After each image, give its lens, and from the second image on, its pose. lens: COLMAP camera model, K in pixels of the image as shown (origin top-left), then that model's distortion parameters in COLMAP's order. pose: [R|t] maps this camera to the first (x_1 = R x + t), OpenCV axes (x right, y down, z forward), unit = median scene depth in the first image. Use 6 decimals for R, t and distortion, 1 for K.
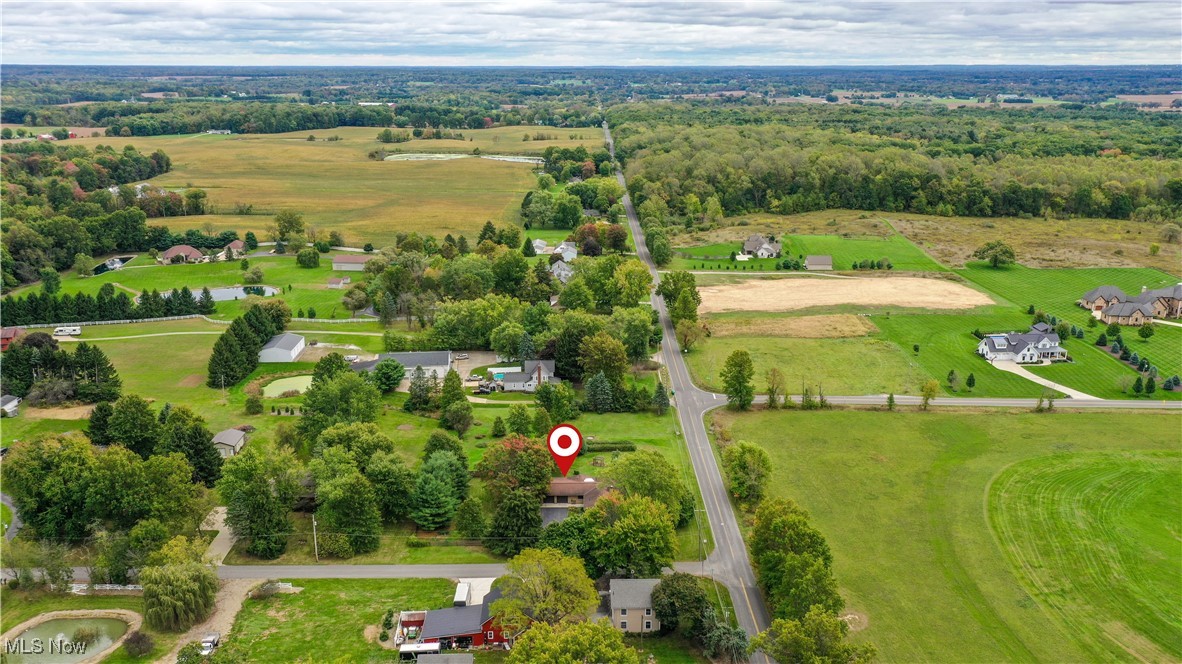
lens RADIAL K [[940.1, 0, 591.0], [0, 940.1, 332.0], [0, 0, 1]] dist [0.016134, 0.006178]
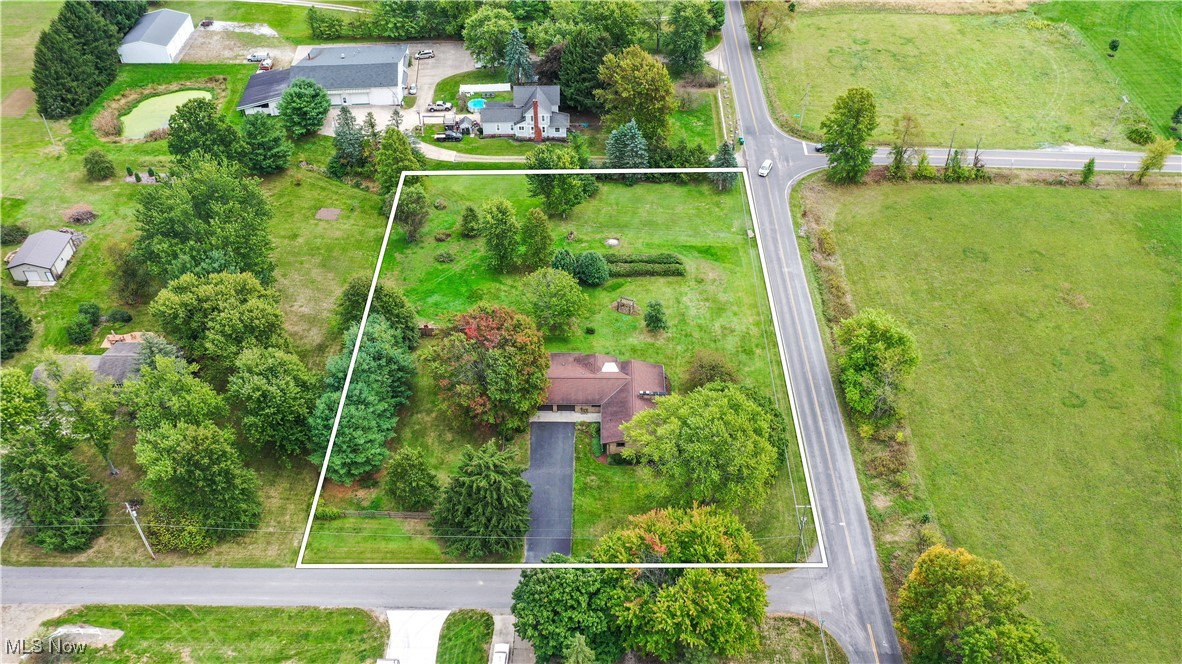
lens RADIAL K [[940.1, 0, 591.0], [0, 940.1, 332.0], [0, 0, 1]] dist [0.016134, 0.006178]
pose [[0.999695, 0.013241, -0.020867, -0.001666], [-0.002909, 0.901538, 0.432690, -0.102201], [0.024542, -0.432497, 0.901301, 0.368633]]
